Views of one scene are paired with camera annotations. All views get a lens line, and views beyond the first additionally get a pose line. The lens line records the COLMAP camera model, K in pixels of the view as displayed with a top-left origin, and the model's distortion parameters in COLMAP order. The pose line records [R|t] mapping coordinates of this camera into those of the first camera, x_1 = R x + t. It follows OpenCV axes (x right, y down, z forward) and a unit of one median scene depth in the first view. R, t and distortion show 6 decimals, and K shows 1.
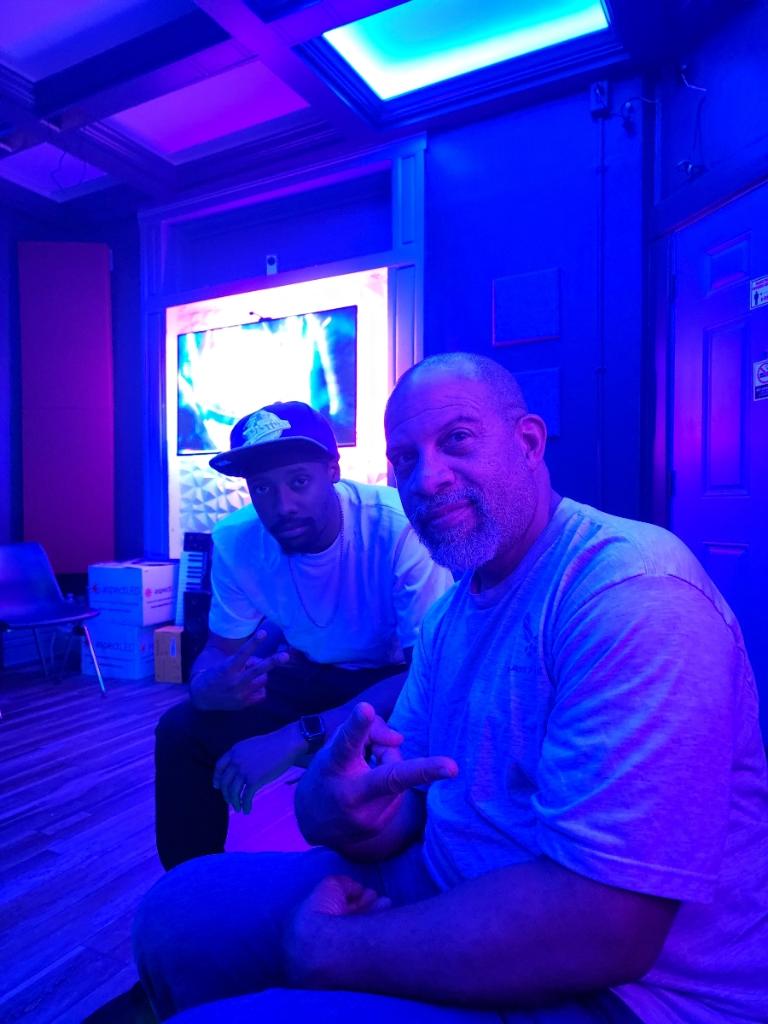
lens RADIAL K [[696.0, 0, 389.8], [0, 696.0, 514.1], [0, 0, 1]] dist [0.080115, -0.062075]
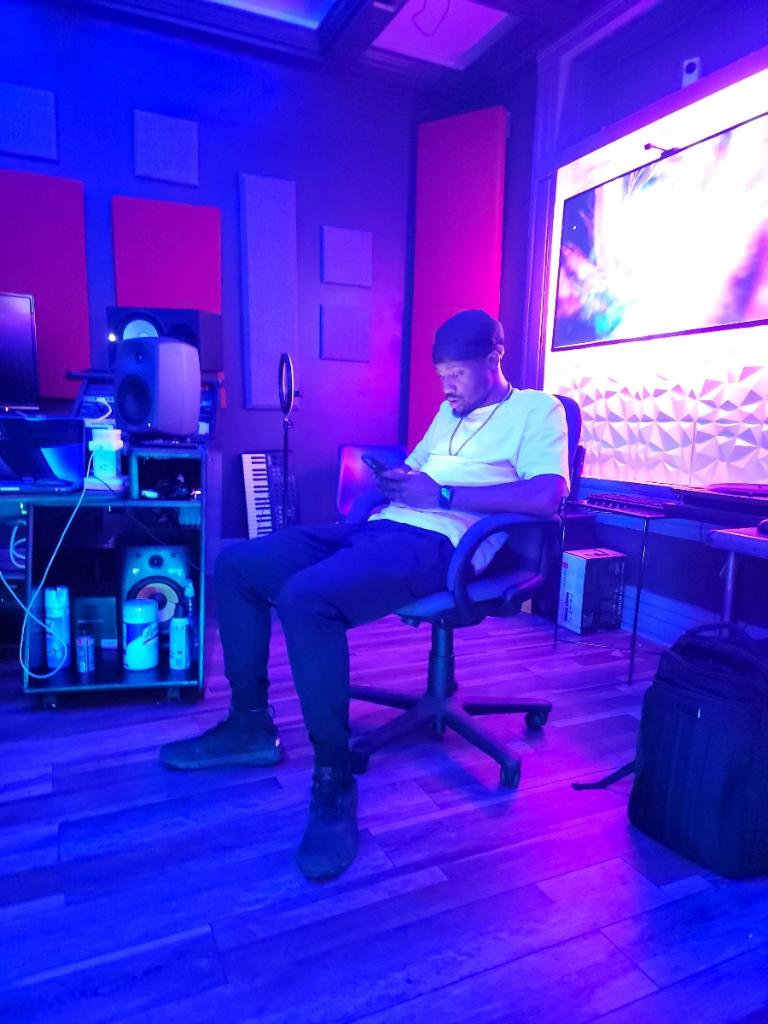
lens RADIAL K [[696.0, 0, 389.8], [0, 696.0, 514.1], [0, 0, 1]] dist [0.080115, -0.062075]
pose [[0.800468, 0.109330, -0.589320, 0.059858], [-0.038549, 0.990578, 0.131410, 0.007602], [0.598135, -0.082472, 0.797140, 0.186088]]
